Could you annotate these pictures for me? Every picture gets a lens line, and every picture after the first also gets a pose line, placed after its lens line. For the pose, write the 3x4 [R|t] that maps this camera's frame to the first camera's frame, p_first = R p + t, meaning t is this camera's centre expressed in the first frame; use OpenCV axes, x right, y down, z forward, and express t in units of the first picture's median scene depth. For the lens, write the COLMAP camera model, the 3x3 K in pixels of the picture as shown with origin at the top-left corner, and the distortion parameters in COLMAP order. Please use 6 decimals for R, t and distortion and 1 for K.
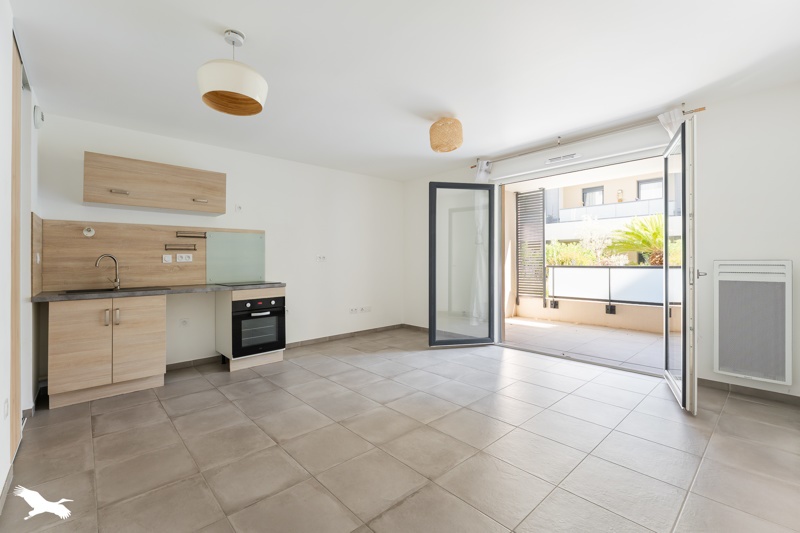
lens RADIAL K [[355.8, 0, 392.3], [0, 355.8, 261.9], [0, 0, 1]] dist [-0.006980, -0.000292]
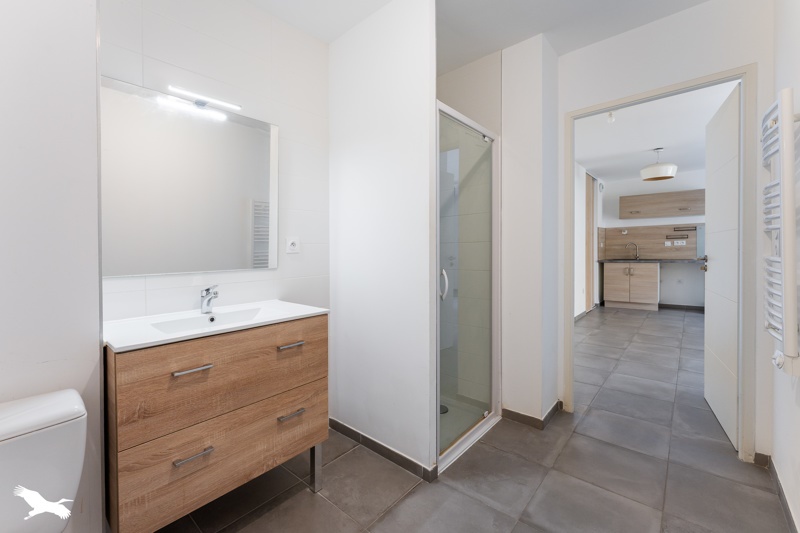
lens RADIAL K [[330.6, 0, 367.1], [0, 330.6, 257.2], [0, 0, 1]] dist [-0.001112, 0.000369]
pose [[0.069096, 0.025257, -0.997290, 0.952942], [0.015734, 0.999528, 0.026404, -0.009670], [0.997486, -0.017516, 0.068666, -0.635589]]
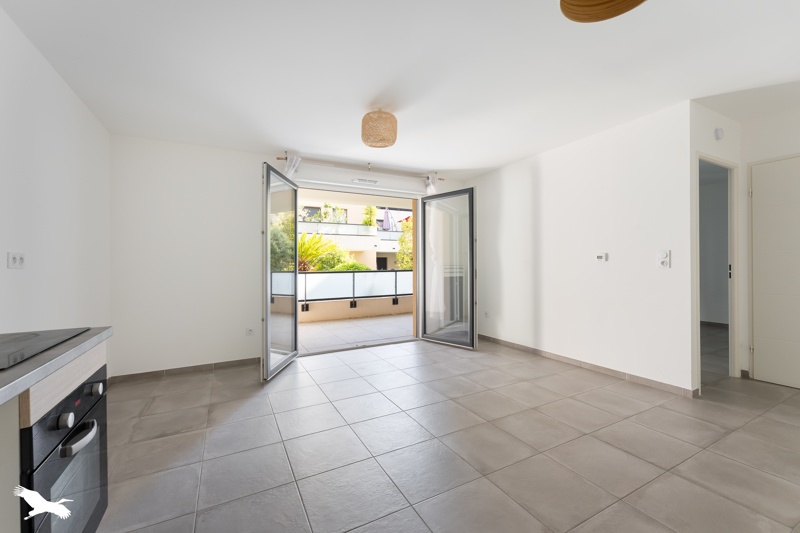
lens RADIAL K [[316.7, 0, 401.9], [0, 316.7, 267.8], [0, 0, 1]] dist [0.002484, 0.000113]
pose [[0.239249, 0.000479, 0.970958, -0.628952], [0.005901, 0.999981, -0.001948, 0.004723], [-0.970940, 0.006196, 0.239241, 0.736891]]
